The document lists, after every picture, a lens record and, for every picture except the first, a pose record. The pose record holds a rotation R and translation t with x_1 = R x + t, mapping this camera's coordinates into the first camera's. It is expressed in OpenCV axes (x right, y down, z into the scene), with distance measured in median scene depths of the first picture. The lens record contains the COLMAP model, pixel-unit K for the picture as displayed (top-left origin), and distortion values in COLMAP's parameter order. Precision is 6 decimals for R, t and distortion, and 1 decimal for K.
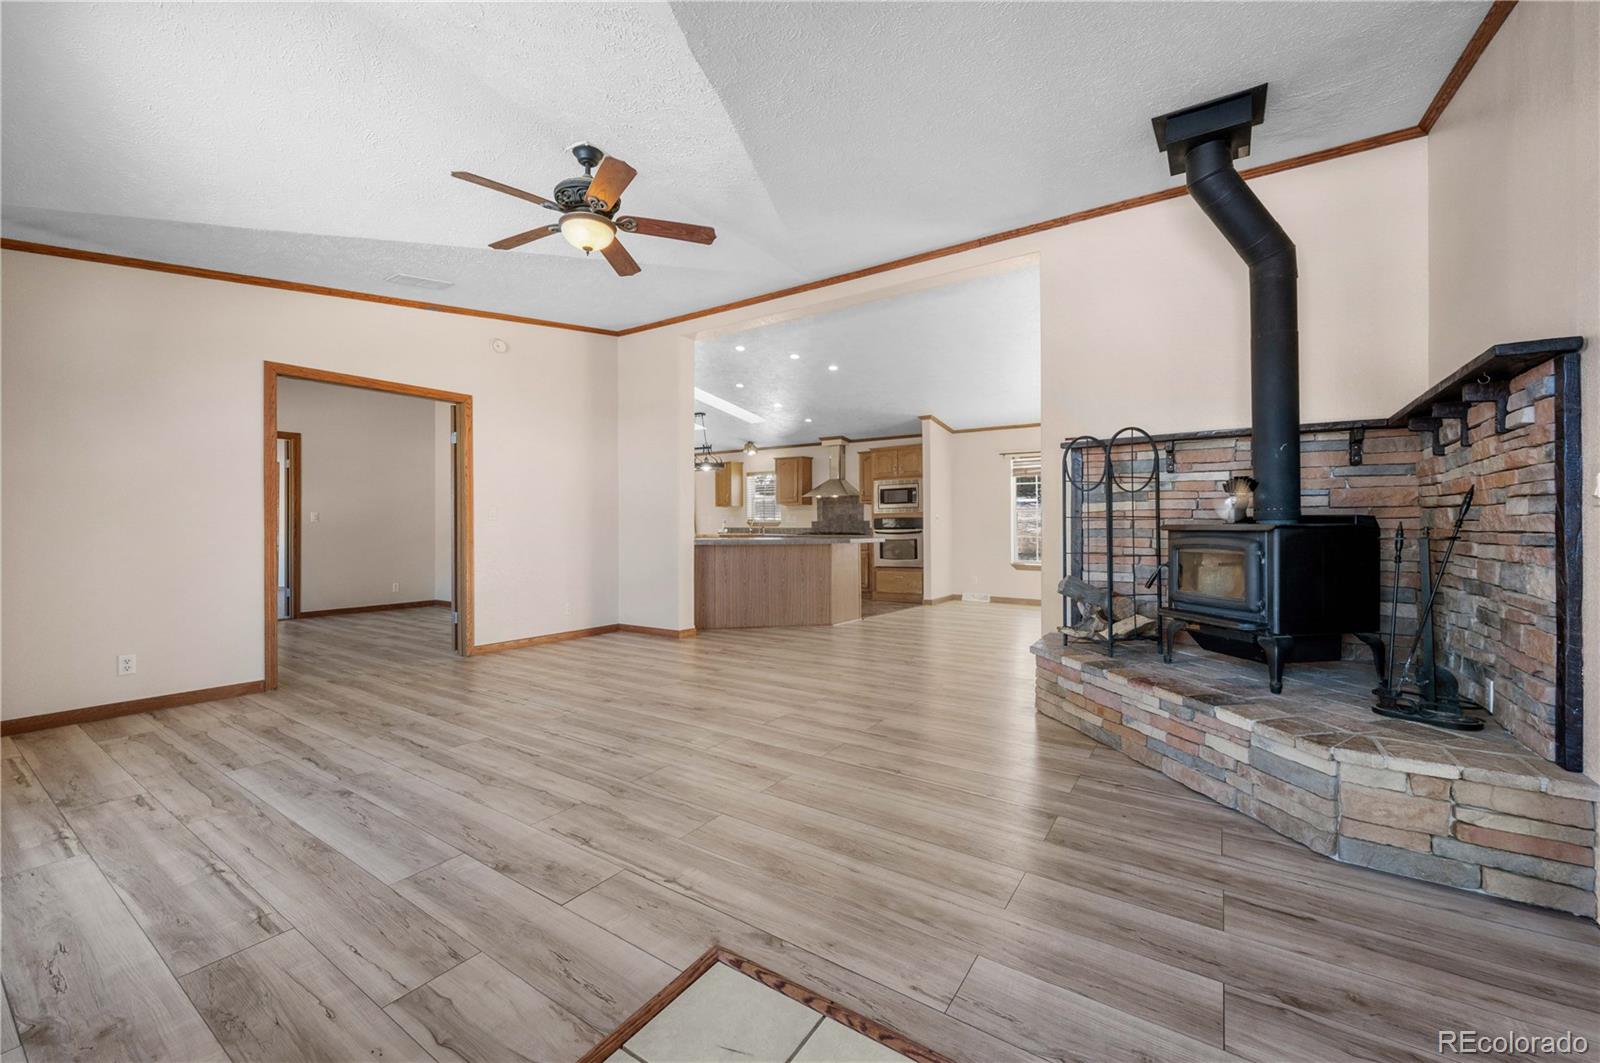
lens RADIAL K [[632.4, 0, 800.0], [0, 632.4, 531.5], [0, 0, 1]] dist [-0.013742, 0.000037]
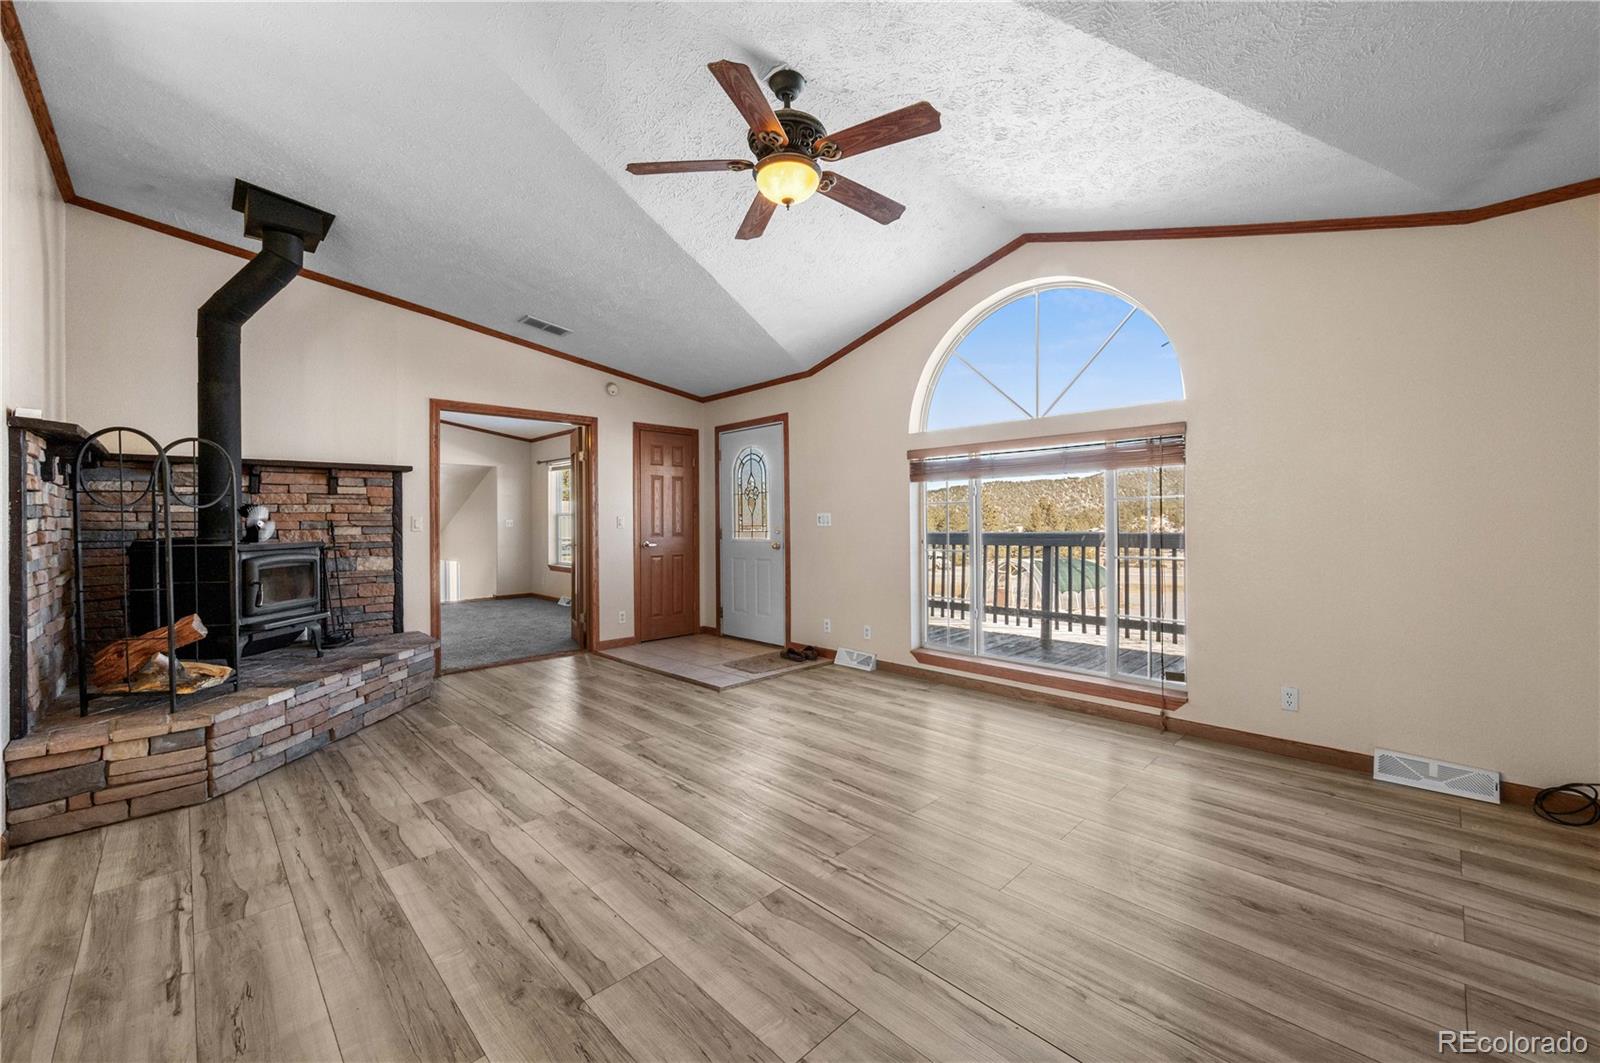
lens RADIAL K [[633.1, 0, 800.0], [0, 633.1, 531.5], [0, 0, 1]] dist [-0.004668, -0.000087]
pose [[-0.979085, 0.001567, 0.203444, -0.513082], [0.006551, 0.999695, 0.023825, -0.050363], [-0.203345, 0.024660, -0.978797, 1.784230]]
